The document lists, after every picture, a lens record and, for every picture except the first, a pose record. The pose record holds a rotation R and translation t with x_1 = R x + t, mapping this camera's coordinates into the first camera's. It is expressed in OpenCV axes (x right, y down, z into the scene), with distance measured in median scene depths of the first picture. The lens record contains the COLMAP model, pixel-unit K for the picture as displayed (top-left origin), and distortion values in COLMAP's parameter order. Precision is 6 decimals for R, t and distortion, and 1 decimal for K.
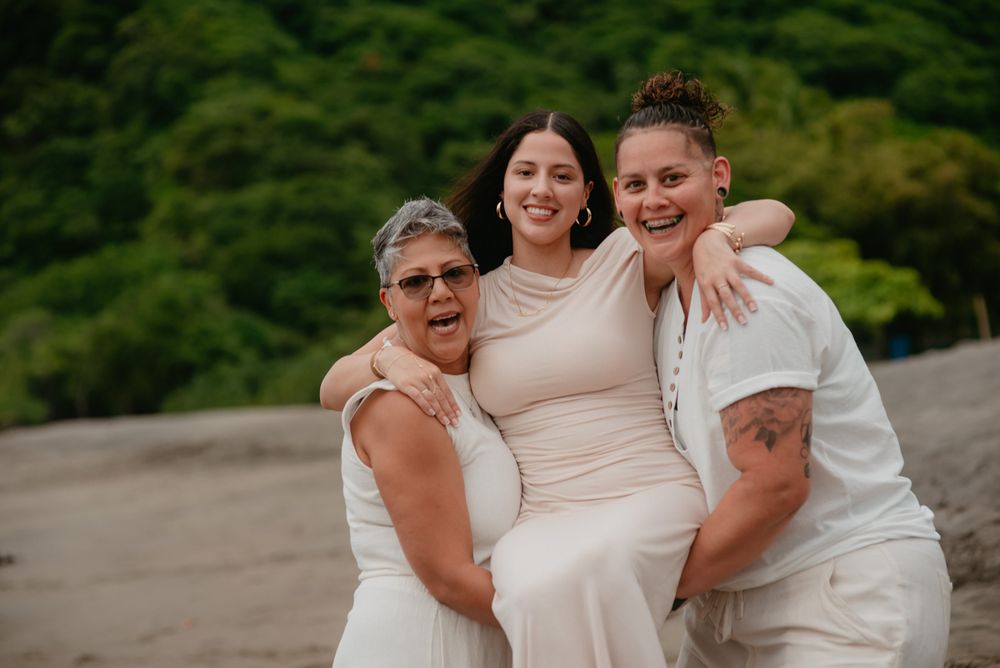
lens RADIAL K [[2395.4, 0, 518.0], [0, 2395.4, 333.1], [0, 0, 1]] dist [0.024935, -0.985791]
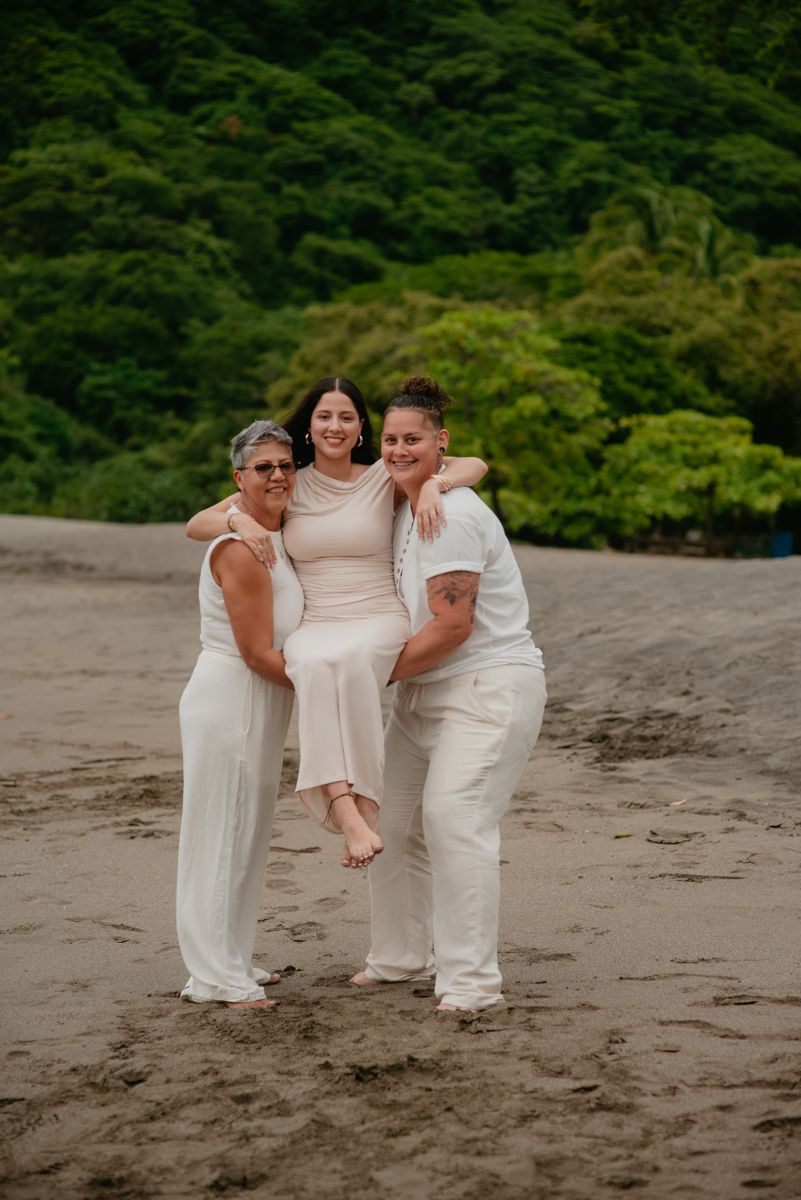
lens RADIAL K [[2856.1, 0, 400.5], [0, 2856.1, 600.0], [0, 0, 1]] dist [0.019435, -1.099794]
pose [[0.991144, 0.131358, 0.019458, 0.000471], [-0.132114, 0.990224, 0.044736, -0.000653], [-0.013391, -0.046911, 0.998809, -0.016678]]
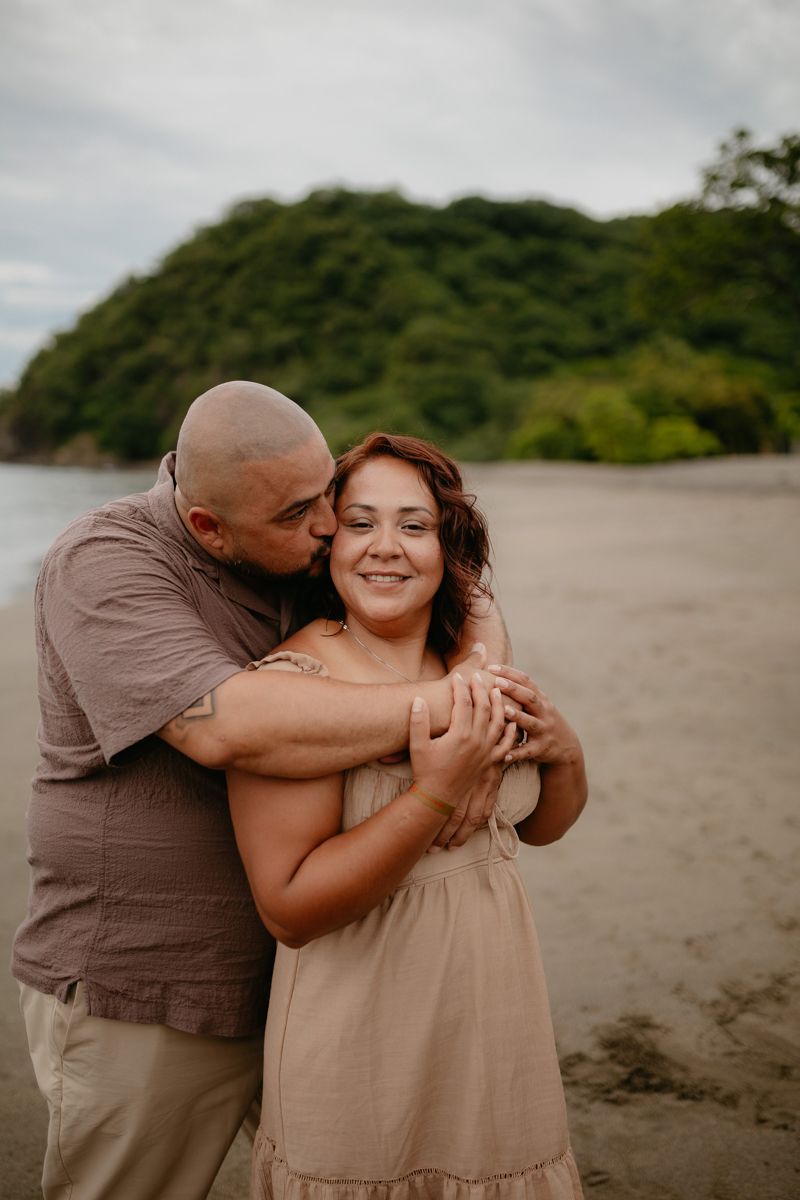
lens RADIAL K [[1177.2, 0, 400.0], [0, 1177.2, 600.0], [0, 0, 1]] dist [0.005657, 0.009985]
pose [[0.989670, 0.098165, -0.104481, -0.008076], [-0.082692, 0.986216, 0.143317, -0.001594], [0.117110, -0.133197, 0.984146, -0.105985]]
